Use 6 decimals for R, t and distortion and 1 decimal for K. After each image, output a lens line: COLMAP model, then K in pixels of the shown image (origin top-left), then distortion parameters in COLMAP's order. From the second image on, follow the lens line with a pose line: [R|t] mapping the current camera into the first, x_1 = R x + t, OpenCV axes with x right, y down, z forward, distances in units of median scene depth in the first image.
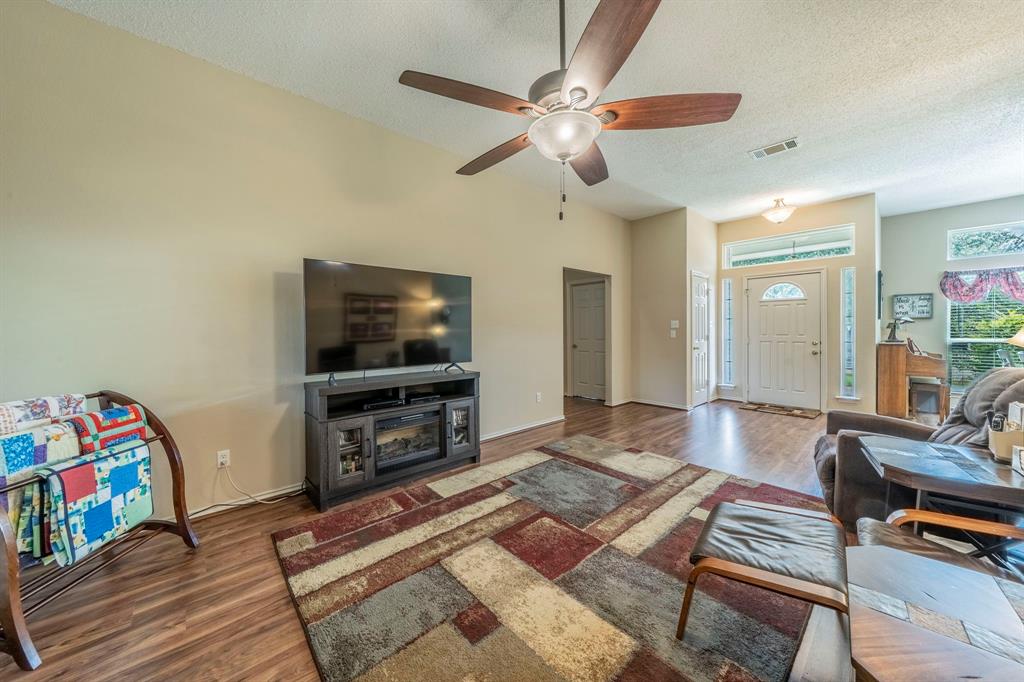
lens RADIAL K [[355.7, 0, 509.8], [0, 355.7, 334.3], [0, 0, 1]] dist [-0.000783, -0.000060]
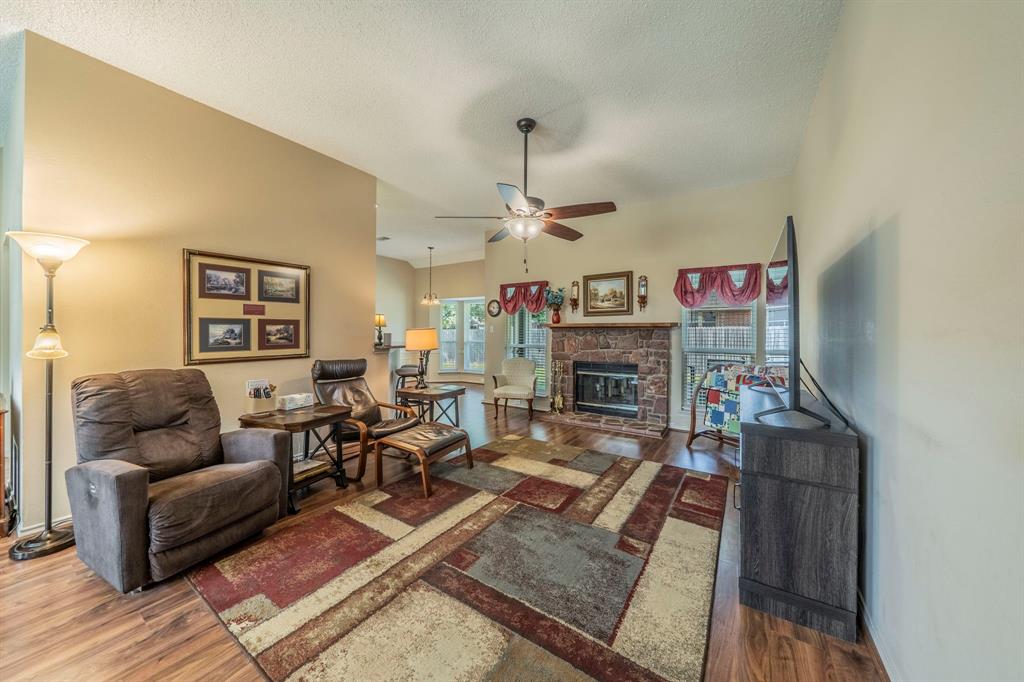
lens RADIAL K [[355.7, 0, 509.8], [0, 355.7, 334.3], [0, 0, 1]] dist [-0.000783, -0.000060]
pose [[-0.967383, 0.001497, -0.253315, 0.511815], [-0.002445, 0.999881, 0.015247, -0.031079], [0.253307, 0.015370, -0.967264, 2.035833]]
